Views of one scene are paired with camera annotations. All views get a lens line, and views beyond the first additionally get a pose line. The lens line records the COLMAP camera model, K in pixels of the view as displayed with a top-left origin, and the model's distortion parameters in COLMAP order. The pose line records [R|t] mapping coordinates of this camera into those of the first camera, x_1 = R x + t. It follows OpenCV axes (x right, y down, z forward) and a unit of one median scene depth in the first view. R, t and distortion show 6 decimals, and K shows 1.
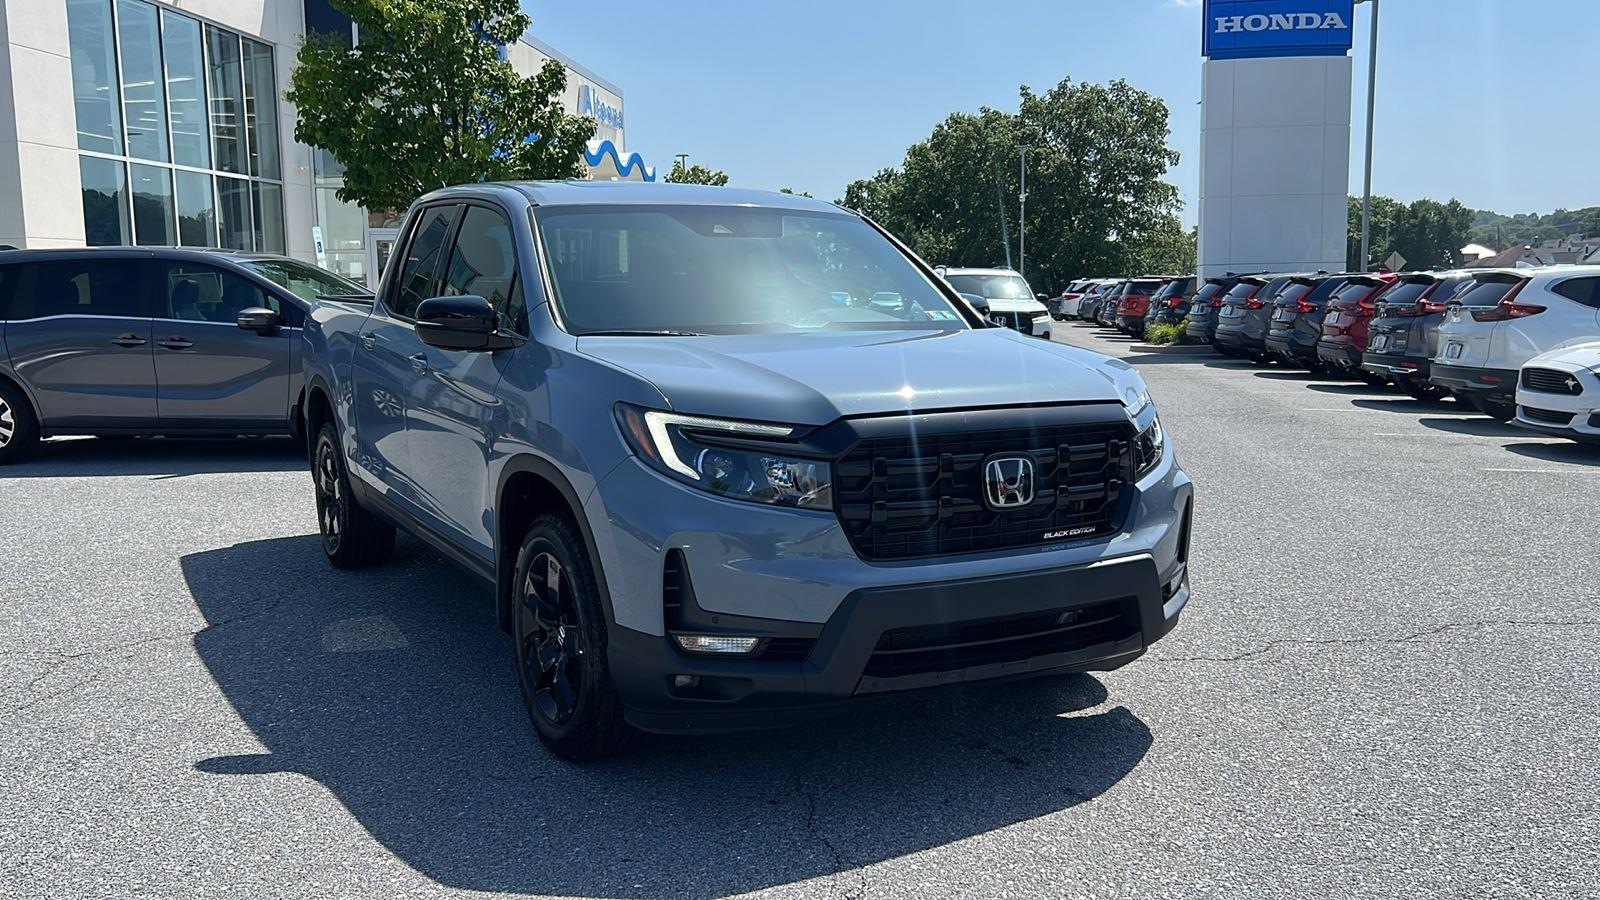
lens RADIAL K [[1380.0, 0, 801.3], [0, 1380.0, 451.3], [0, 0, 1]] dist [0.092069, -0.194213]
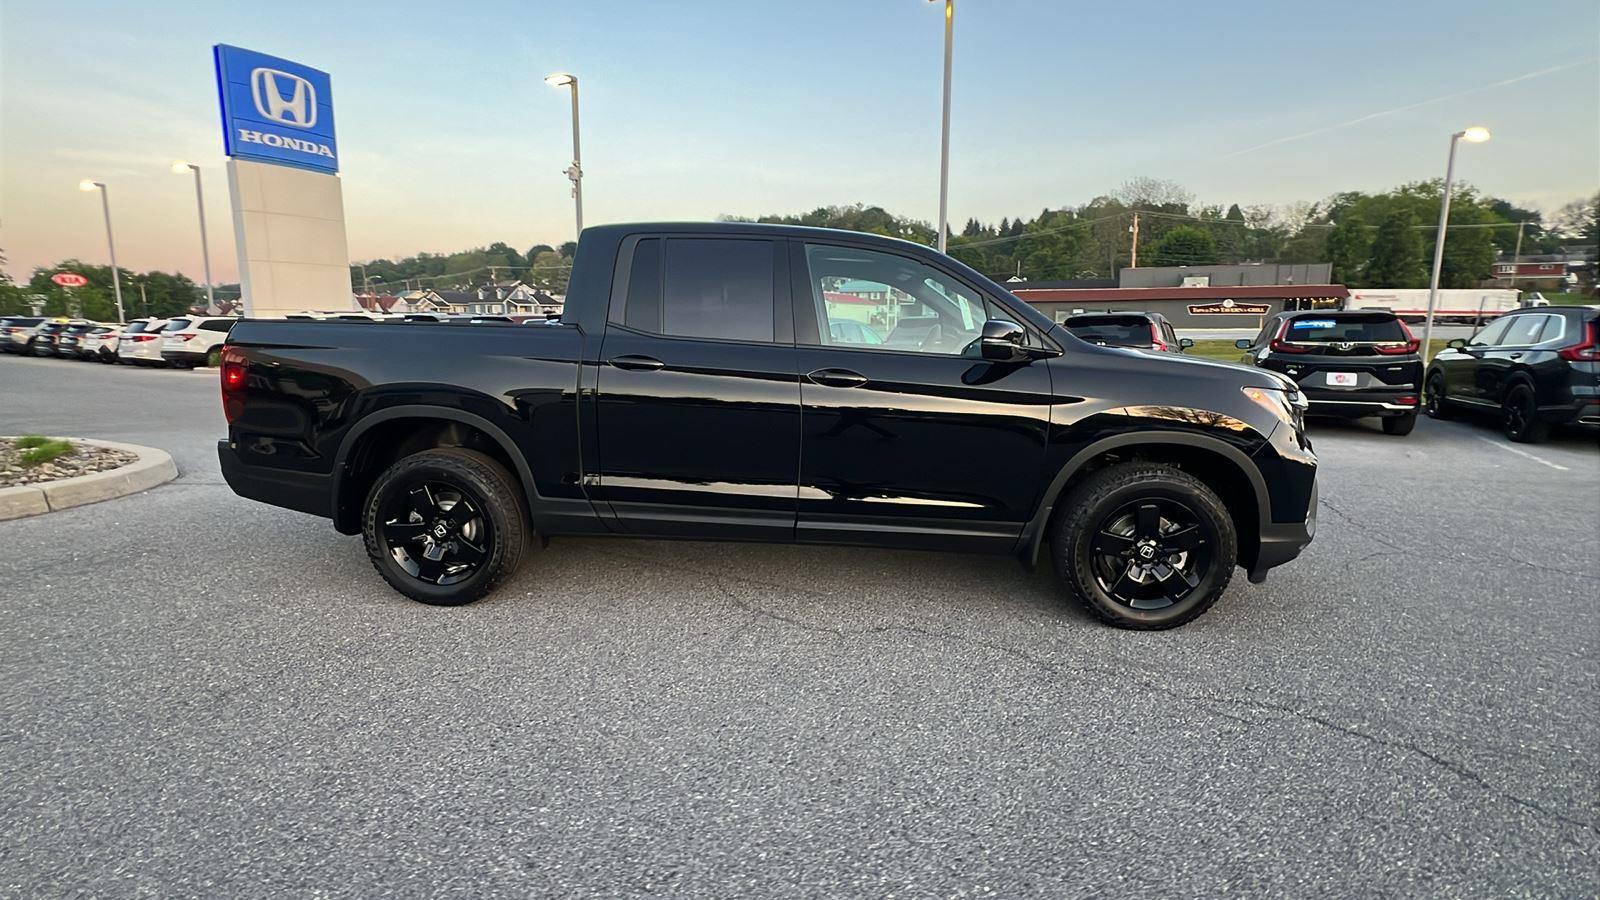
lens RADIAL K [[730.7, 0, 797.5], [0, 730.7, 441.3], [0, 0, 1]] dist [0.000285, -0.000405]
pose [[0.405352, -0.131285, 0.904685, -0.065077], [0.099092, 0.990113, 0.099283, -0.008527], [-0.908774, 0.049402, 0.414353, 0.080920]]
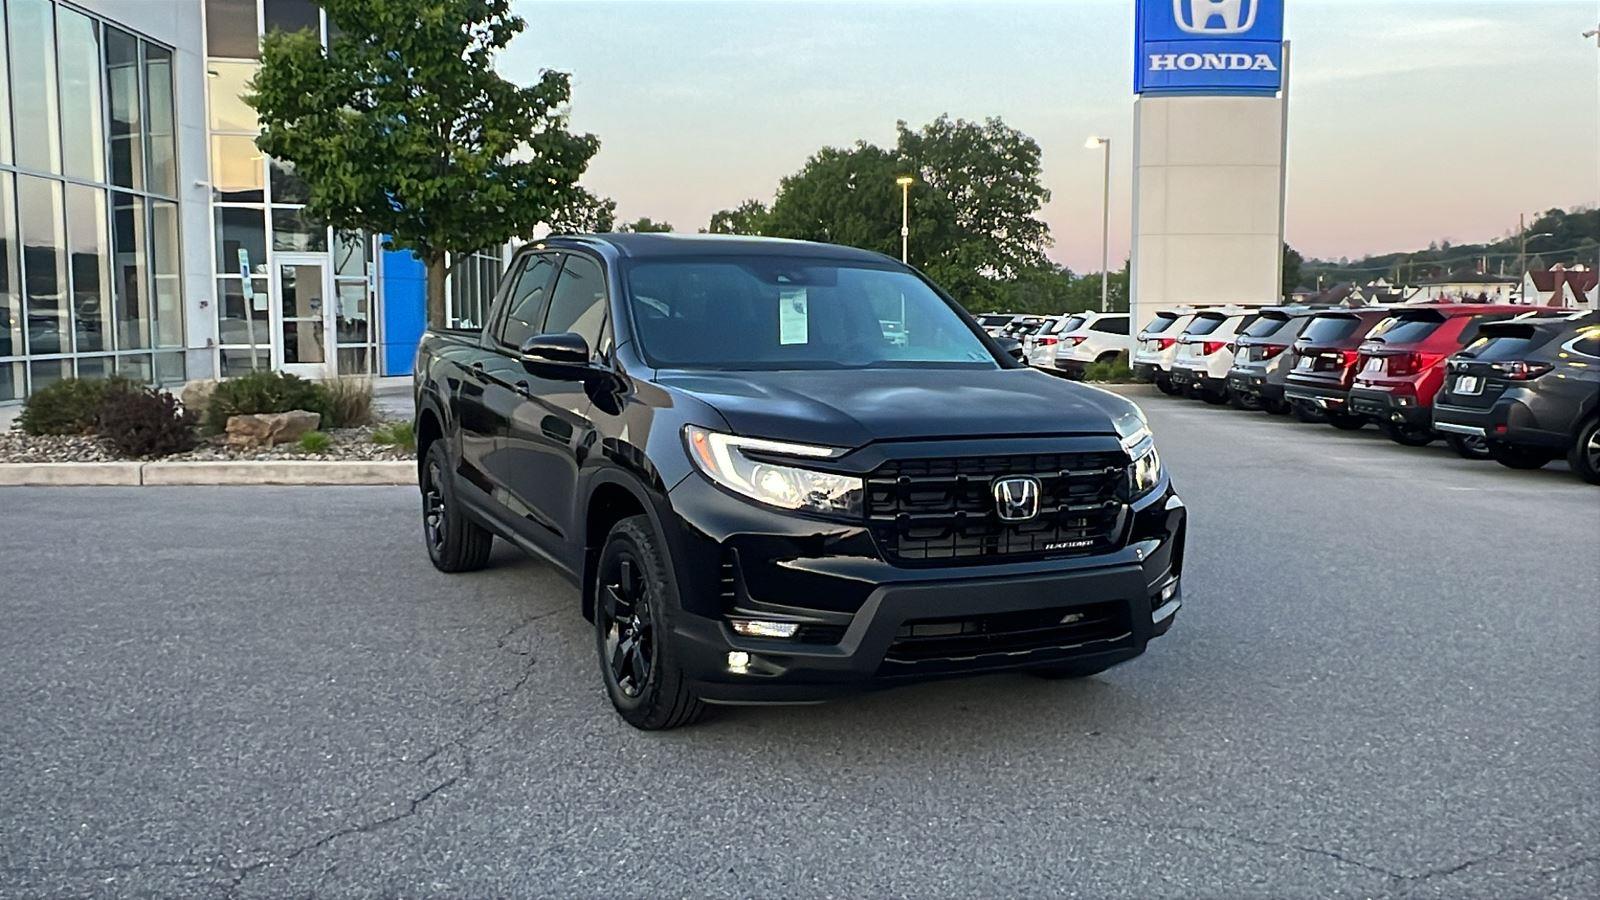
lens RADIAL K [[1387.0, 0, 792.8], [0, 1387.0, 447.7], [0, 0, 1]] dist [0.000446, -0.001392]
pose [[0.994538, 0.003017, 0.104328, -0.021744], [-0.000513, 0.999711, -0.024021, -0.002993], [-0.104371, 0.023836, 0.994253, 0.019352]]
